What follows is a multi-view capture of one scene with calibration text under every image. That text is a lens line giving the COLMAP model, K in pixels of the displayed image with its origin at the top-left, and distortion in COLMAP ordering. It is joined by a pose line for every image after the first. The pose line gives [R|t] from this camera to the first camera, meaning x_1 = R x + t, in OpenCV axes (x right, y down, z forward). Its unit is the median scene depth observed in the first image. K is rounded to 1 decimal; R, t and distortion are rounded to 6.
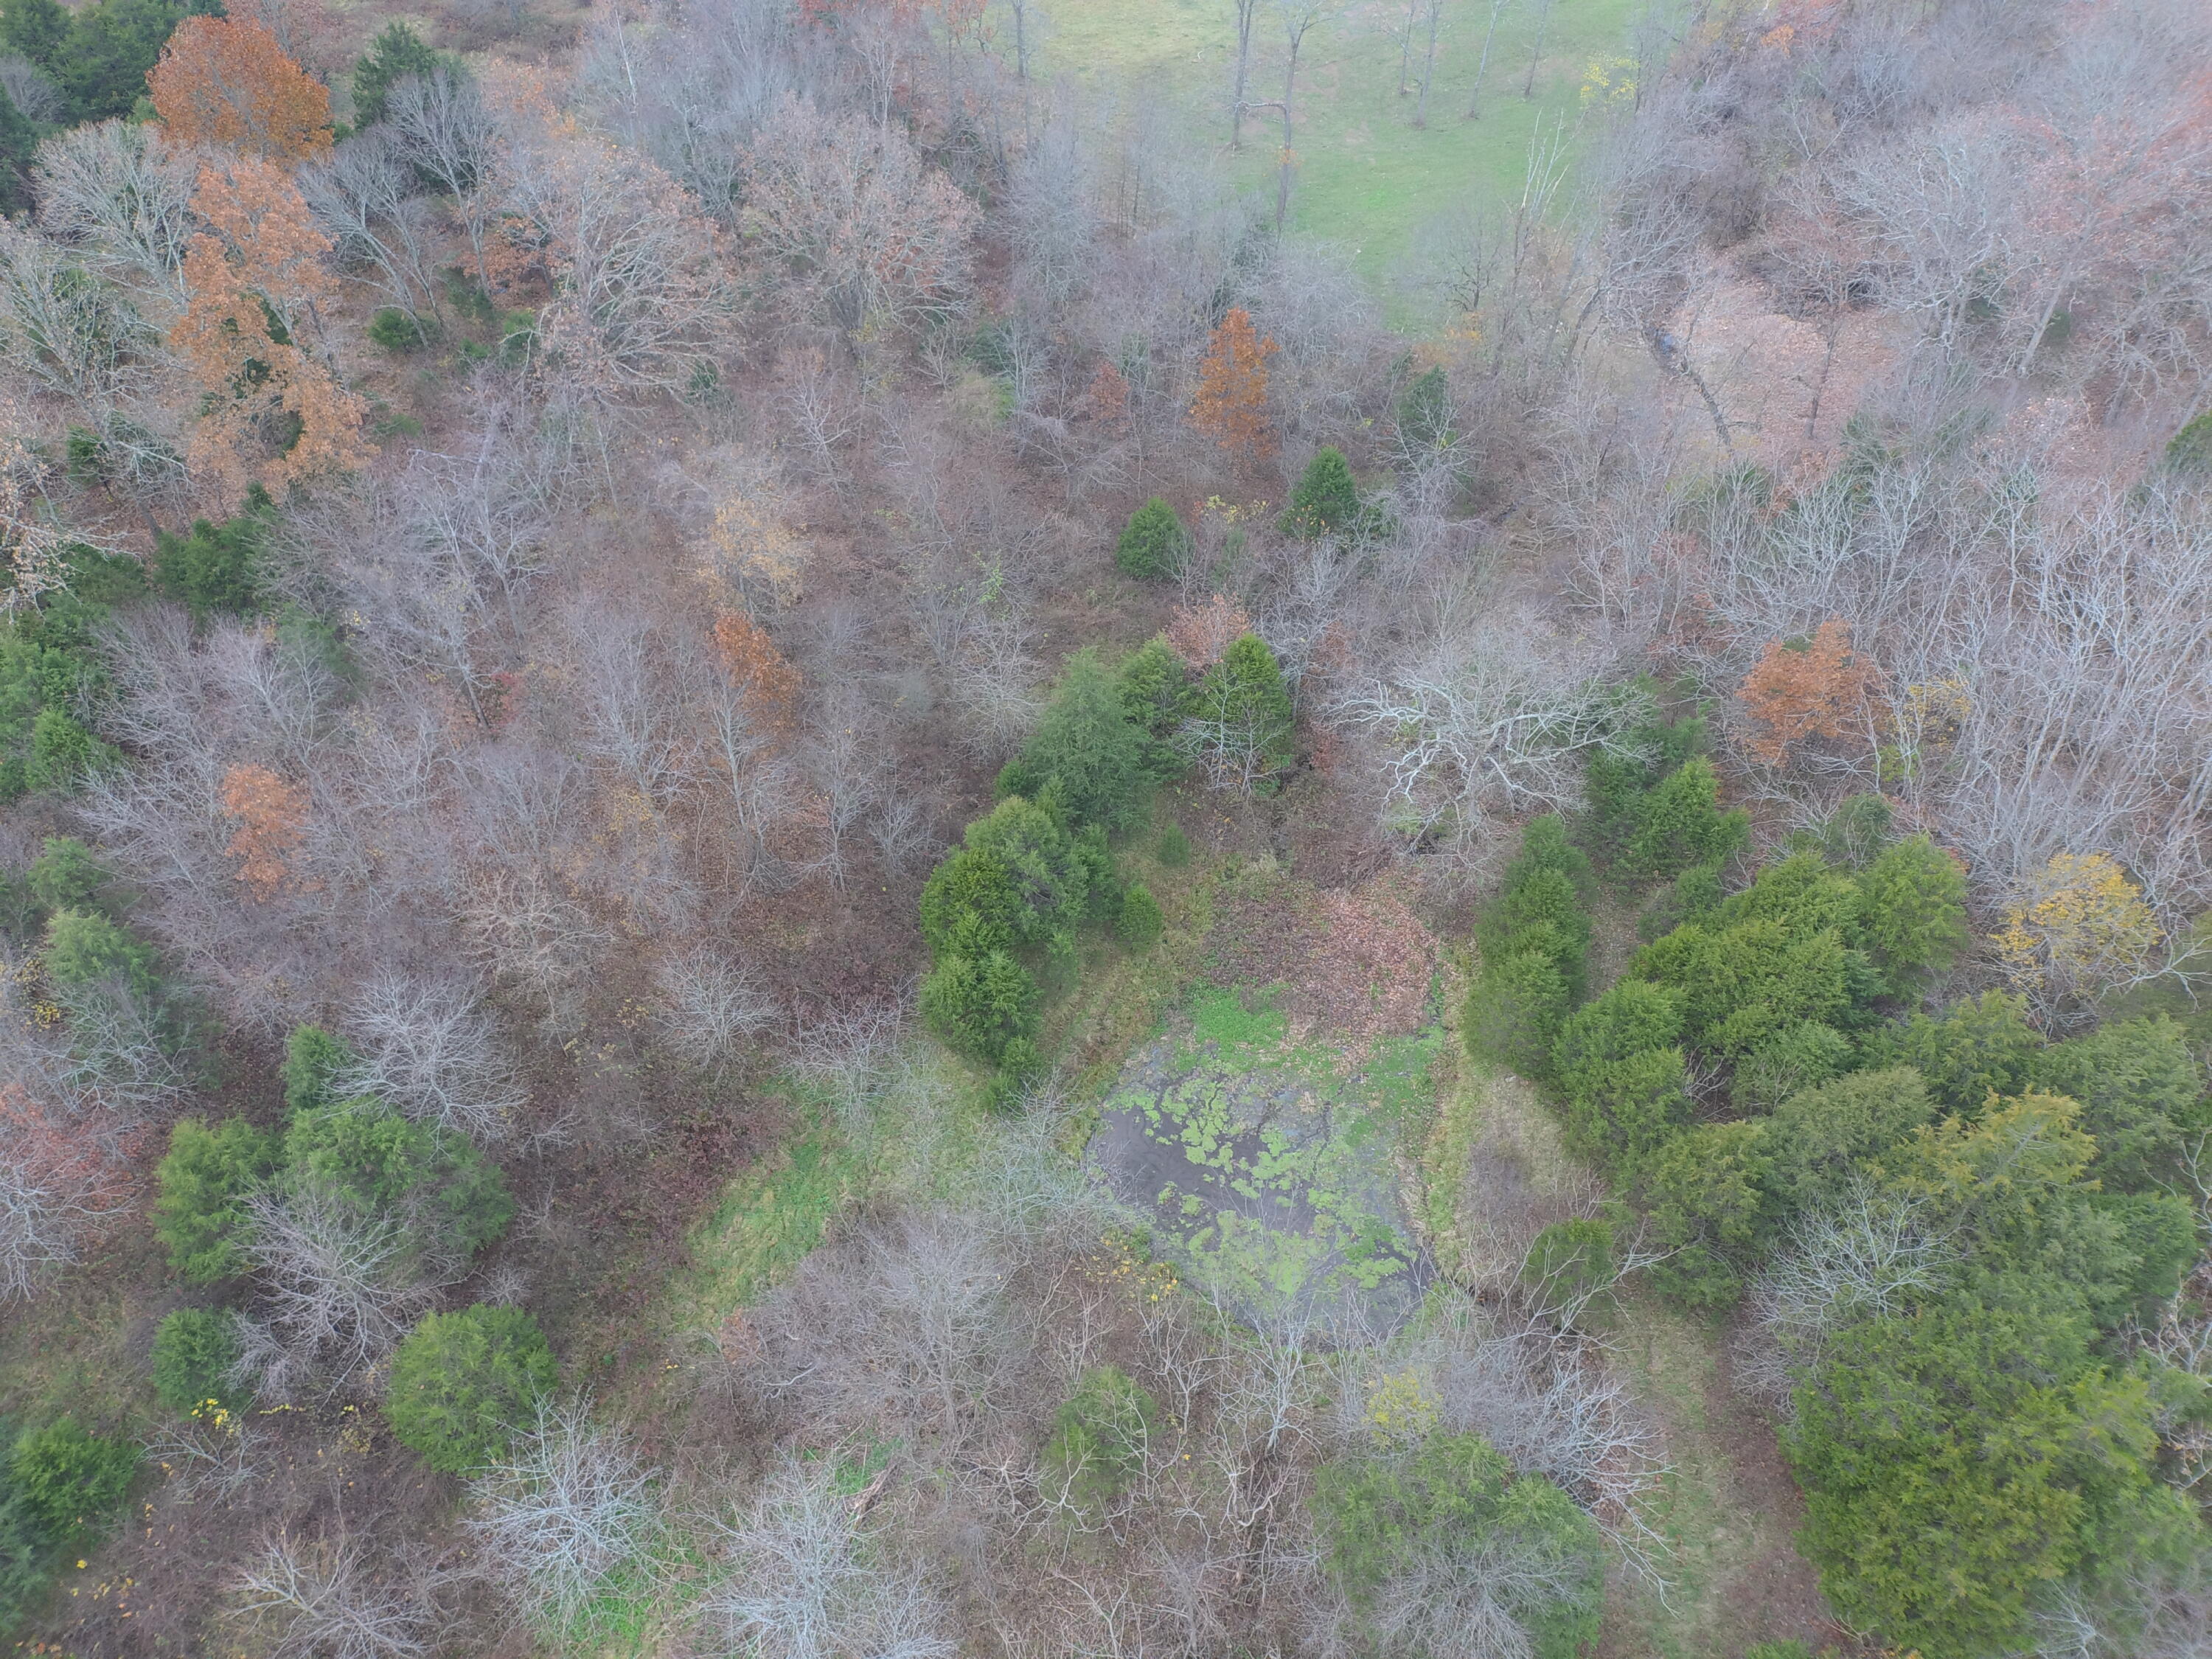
lens RADIAL K [[1330.8, 0, 1090.8], [0, 1330.8, 822.9], [0, 0, 1]] dist [0.068882, -0.088004]
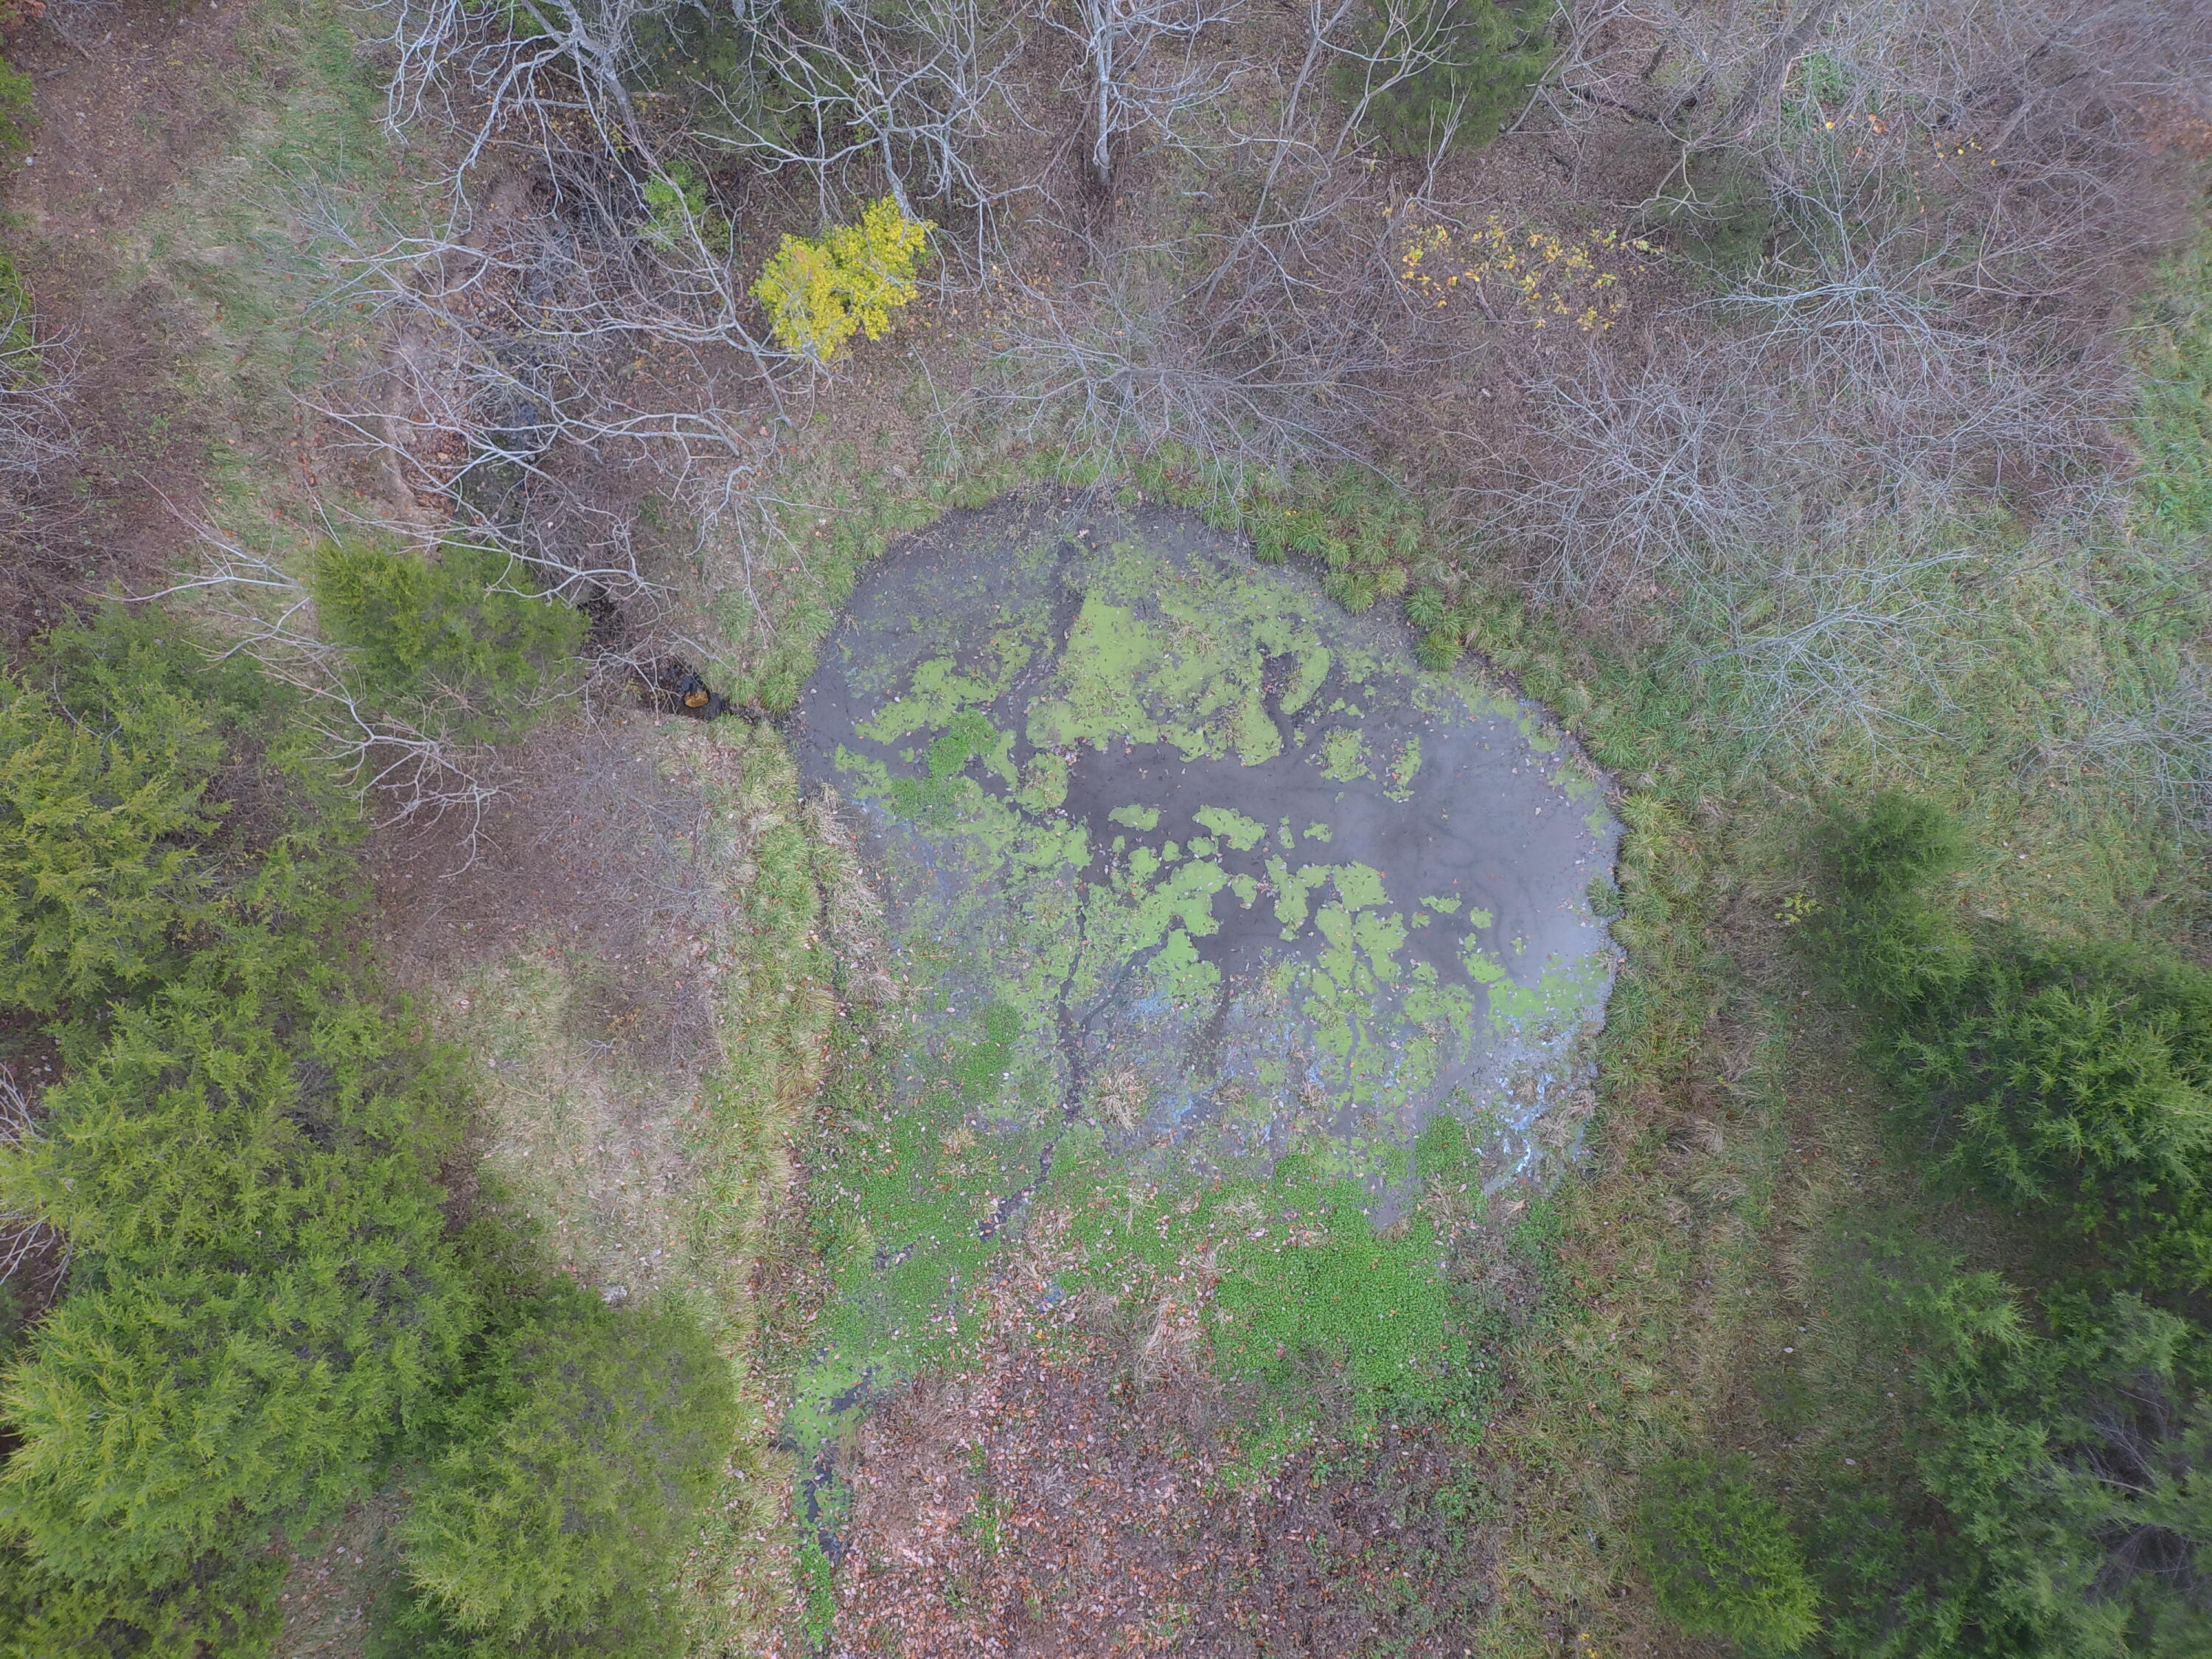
lens RADIAL K [[1330.8, 0, 1098.4], [0, 1330.8, 818.7], [0, 0, 1]] dist [0.068882, -0.088004]
pose [[-0.970157, 0.239384, -0.038615, 0.176878], [-0.178953, -0.599391, 0.780196, -0.053459], [0.163622, 0.763823, 0.624342, 0.740474]]
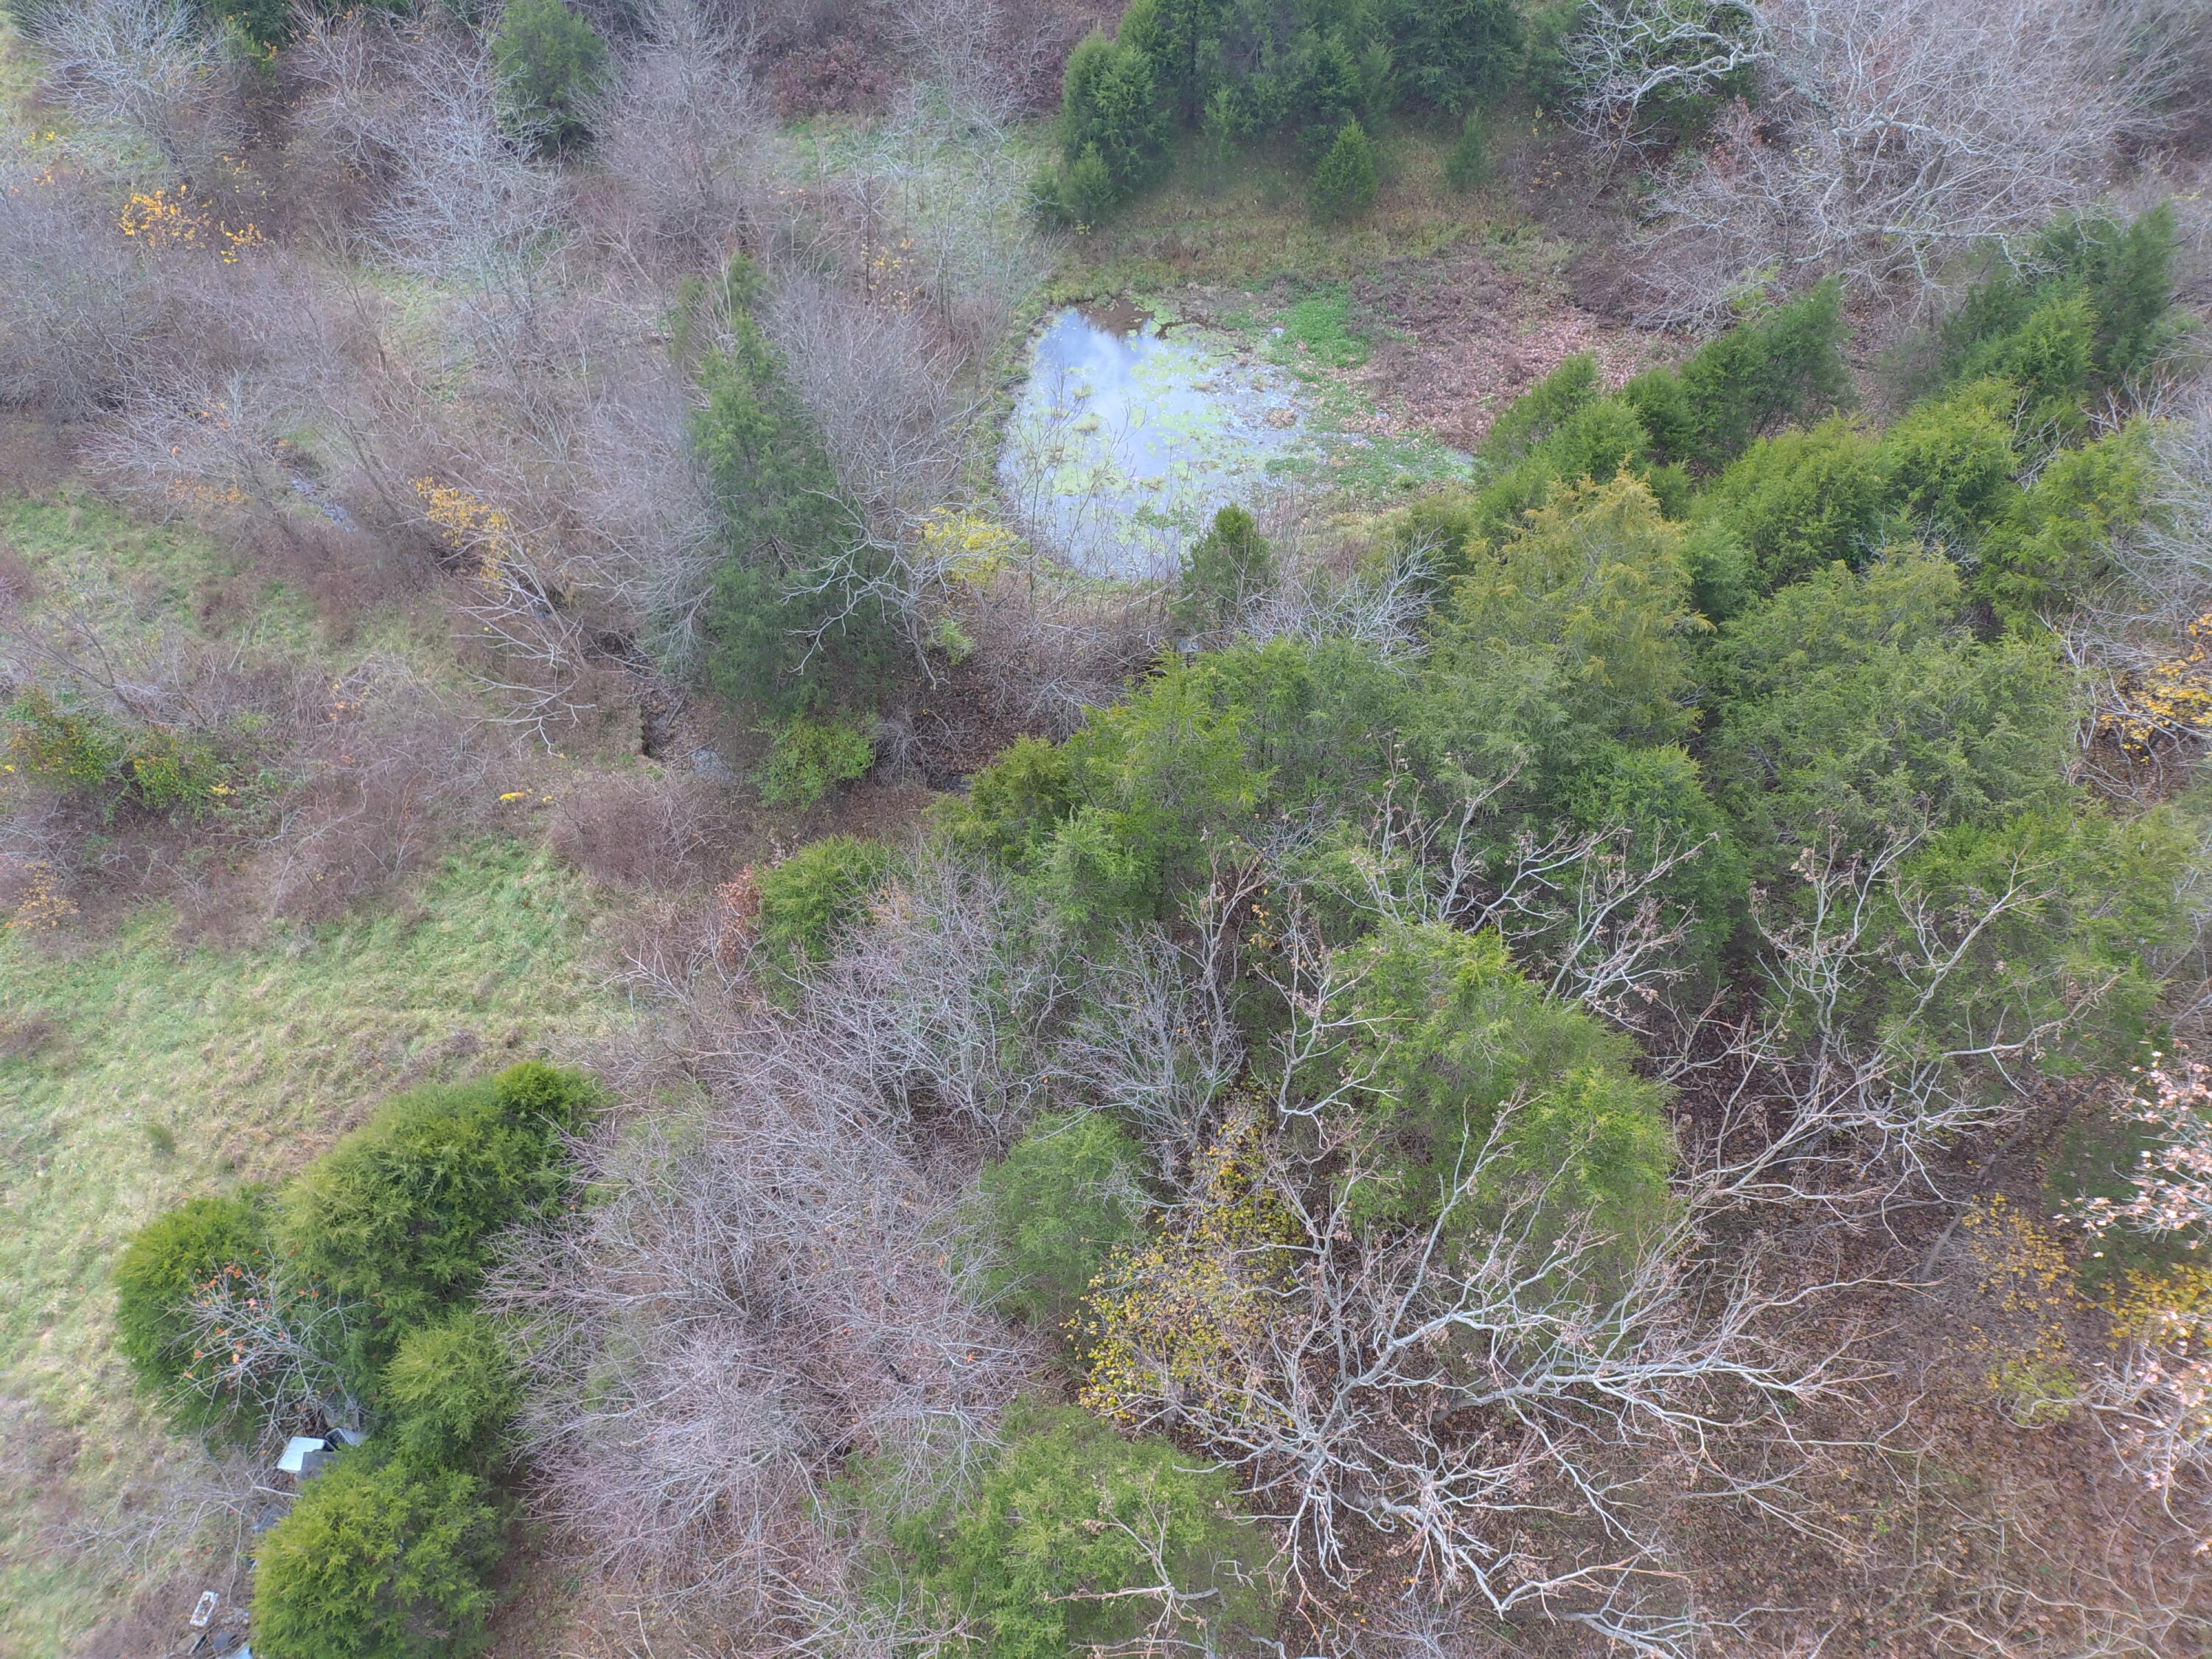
lens RADIAL K [[1330.8, 0, 1089.7], [0, 1330.8, 863.6], [0, 0, 1]] dist [0.068882, -0.088004]
pose [[0.580189, 0.683663, -0.442703, 0.693077], [-0.563711, 0.729380, 0.387600, 0.170260], [0.587887, 0.024675, 0.808567, 0.297438]]
